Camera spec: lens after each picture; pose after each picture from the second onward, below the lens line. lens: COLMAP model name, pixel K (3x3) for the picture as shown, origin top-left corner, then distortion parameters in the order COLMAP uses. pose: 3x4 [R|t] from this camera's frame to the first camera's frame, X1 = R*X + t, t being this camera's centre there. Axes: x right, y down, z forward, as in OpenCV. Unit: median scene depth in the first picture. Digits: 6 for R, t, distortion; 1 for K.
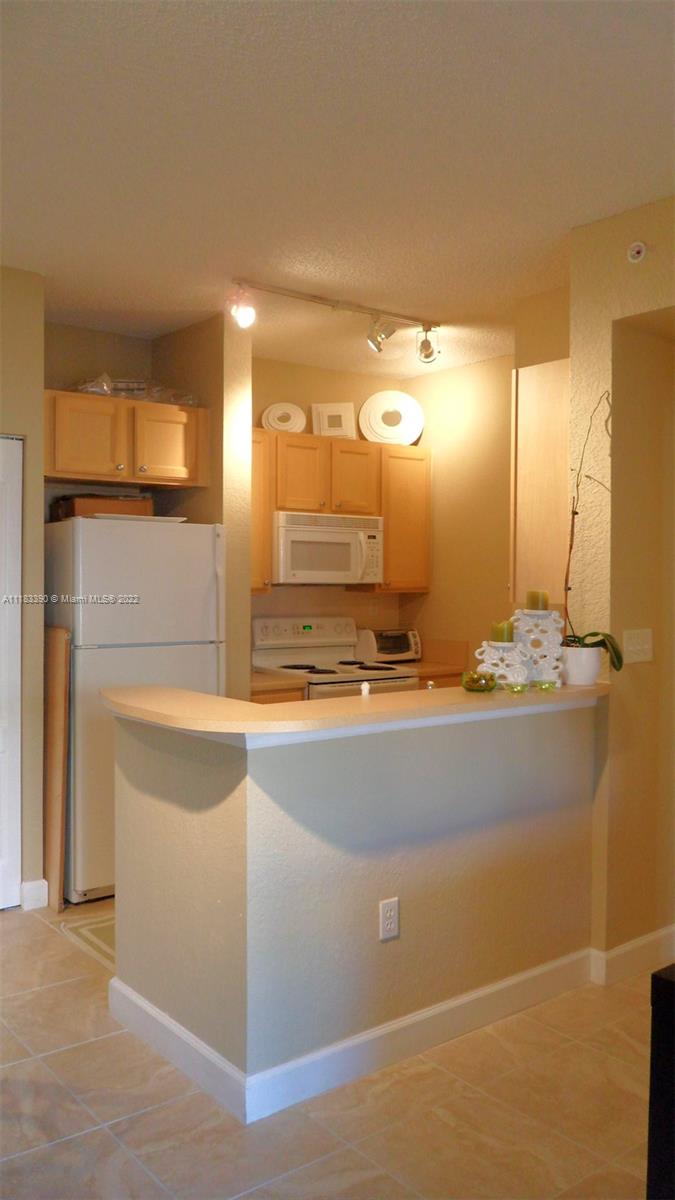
lens RADIAL K [[964.0, 0, 337.5], [0, 964.0, 600.0], [0, 0, 1]] dist [-0.036517, 0.001269]
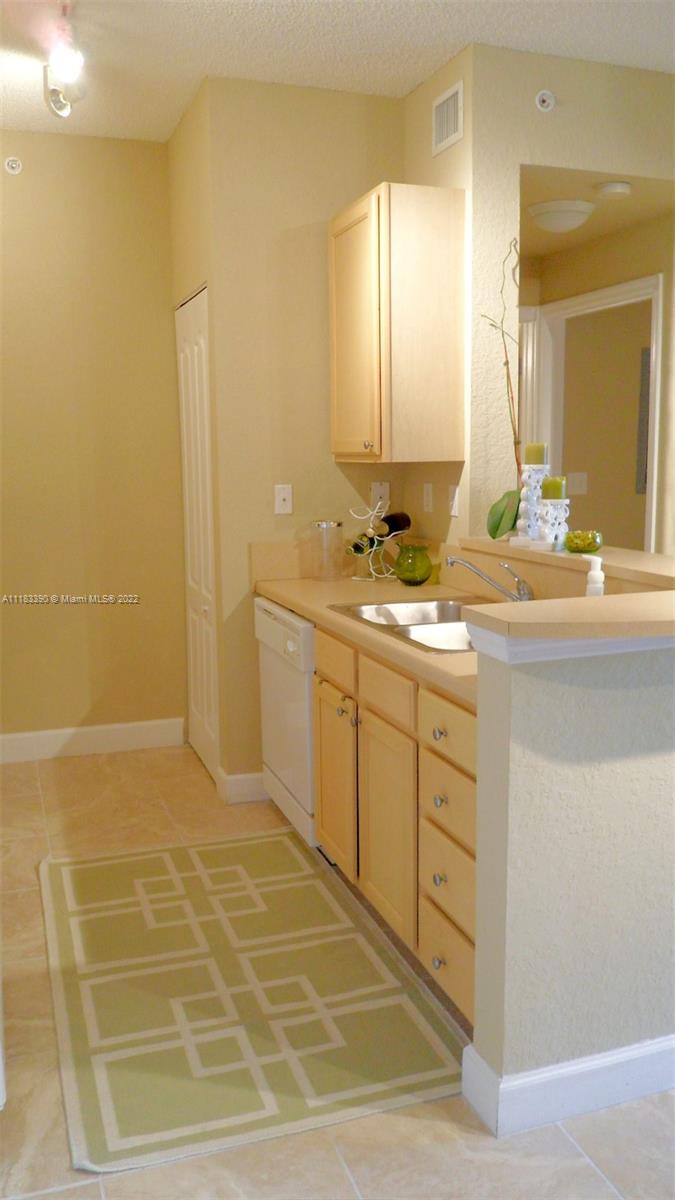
lens RADIAL K [[964.0, 0, 337.5], [0, 964.0, 600.0], [0, 0, 1]] dist [-0.036517, 0.001269]
pose [[0.325833, -0.152452, 0.933055, -0.740874], [0.026686, 0.988003, 0.152111, -0.007517], [-0.945051, -0.024663, 0.325992, 0.845882]]
